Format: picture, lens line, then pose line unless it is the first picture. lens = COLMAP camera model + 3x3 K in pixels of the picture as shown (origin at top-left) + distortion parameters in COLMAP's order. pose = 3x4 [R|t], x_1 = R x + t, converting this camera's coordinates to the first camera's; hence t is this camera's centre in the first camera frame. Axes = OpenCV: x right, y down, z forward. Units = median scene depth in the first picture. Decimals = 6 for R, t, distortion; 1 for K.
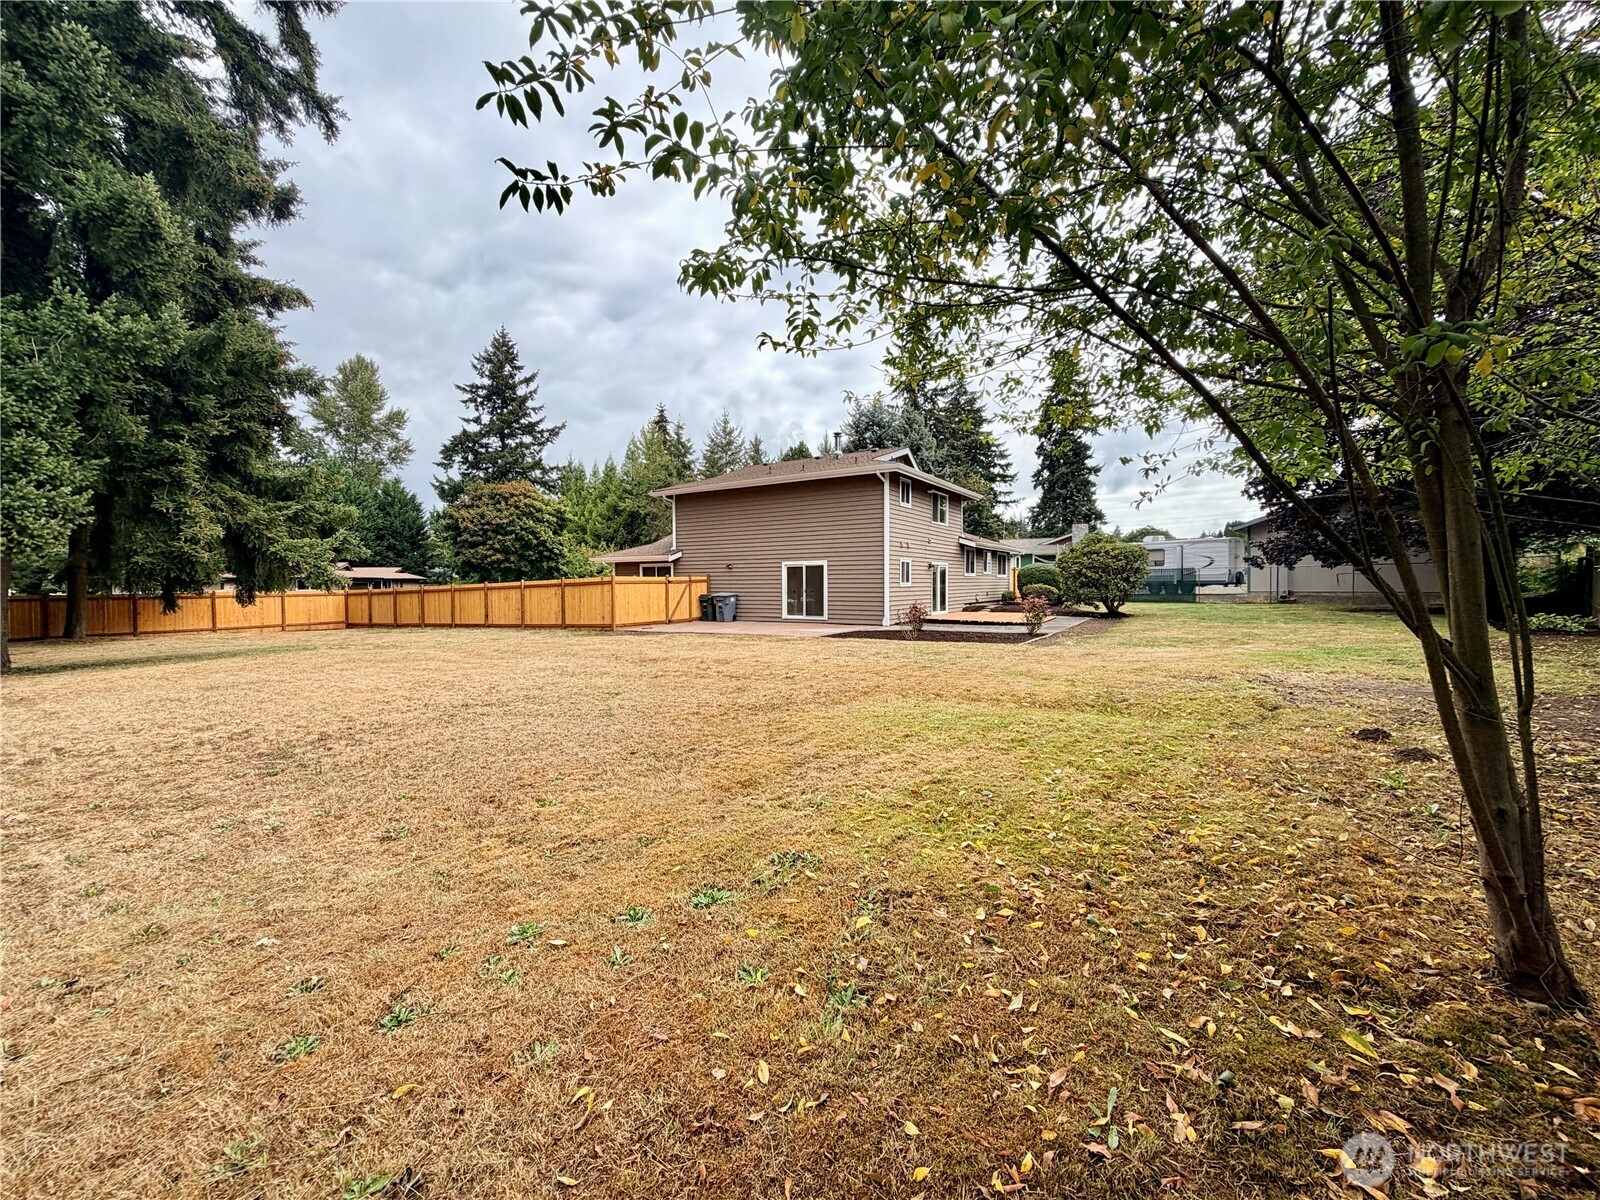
lens RADIAL K [[646.0, 0, 793.3], [0, 646.0, 597.6], [0, 0, 1]] dist [-0.000498, -0.000478]
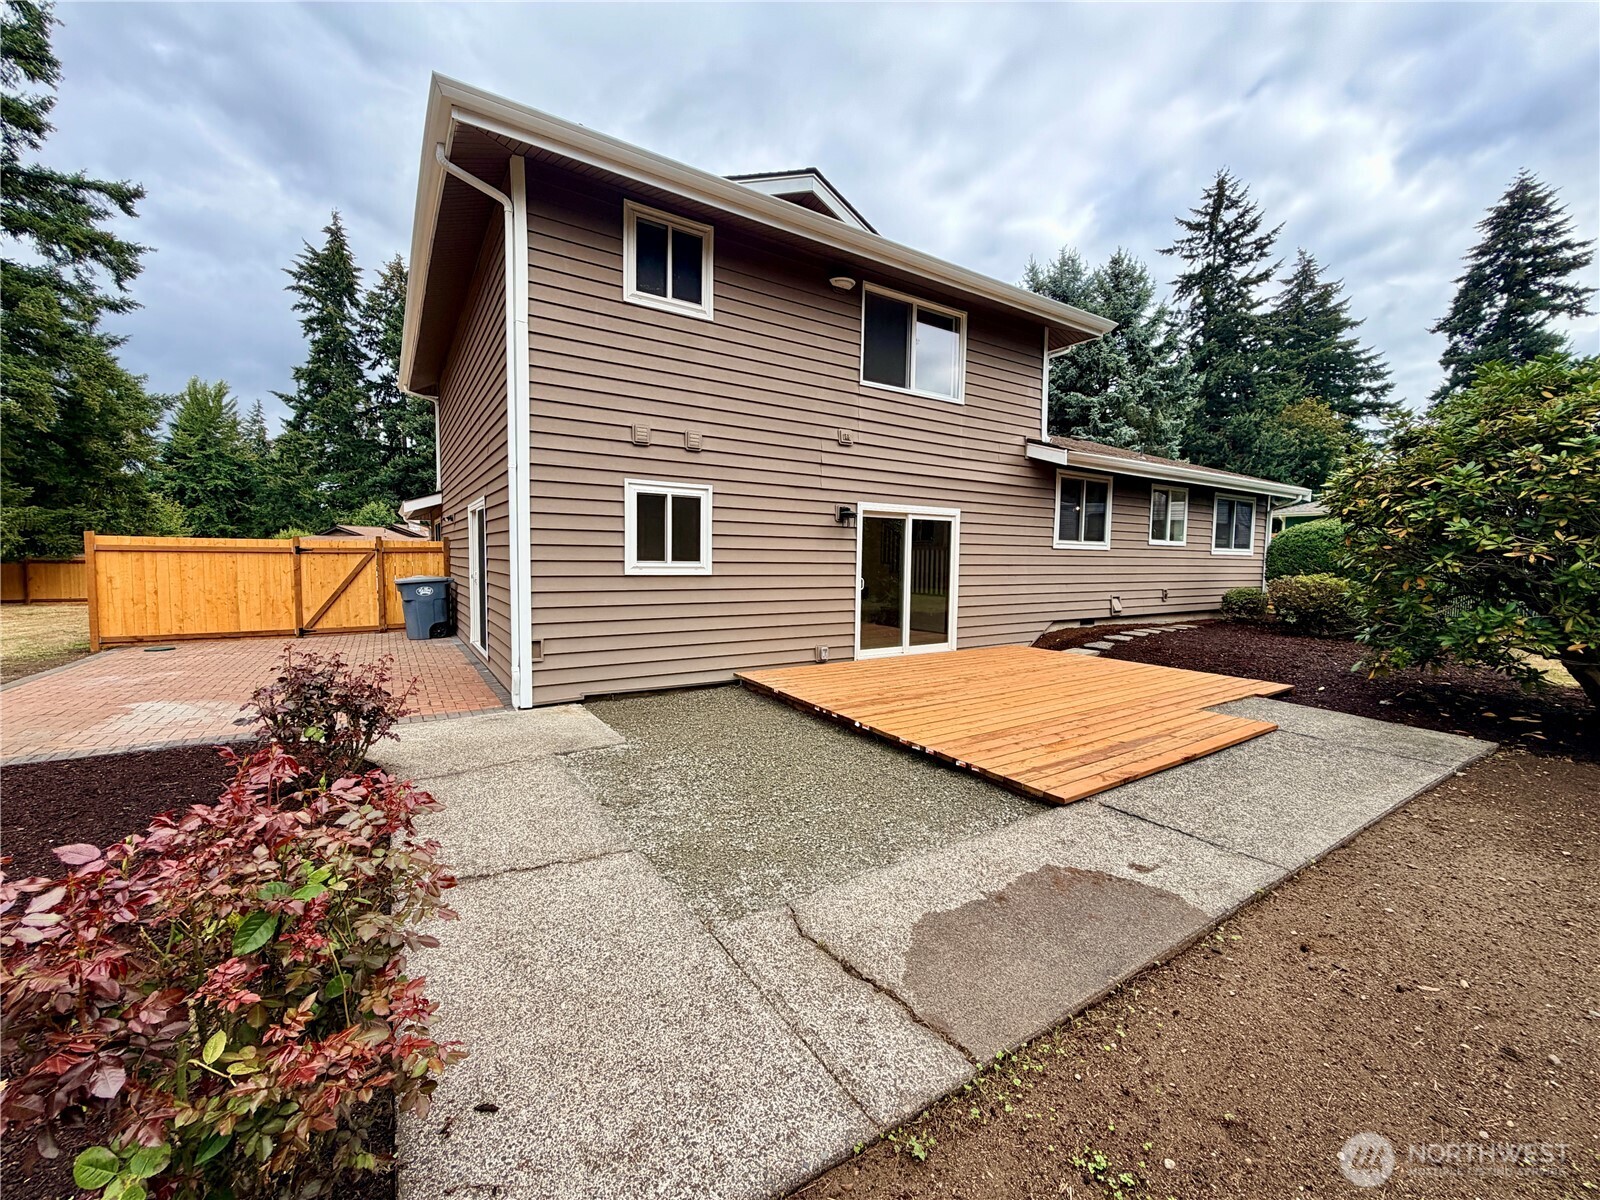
lens RADIAL K [[646.0, 0, 793.3], [0, 646.0, 597.6], [0, 0, 1]] dist [-0.000498, -0.000478]
pose [[0.907078, 0.045899, -0.418454, 0.073652], [-0.030285, 0.998578, 0.043884, -0.004402], [0.419873, -0.027134, 0.907177, 0.154037]]
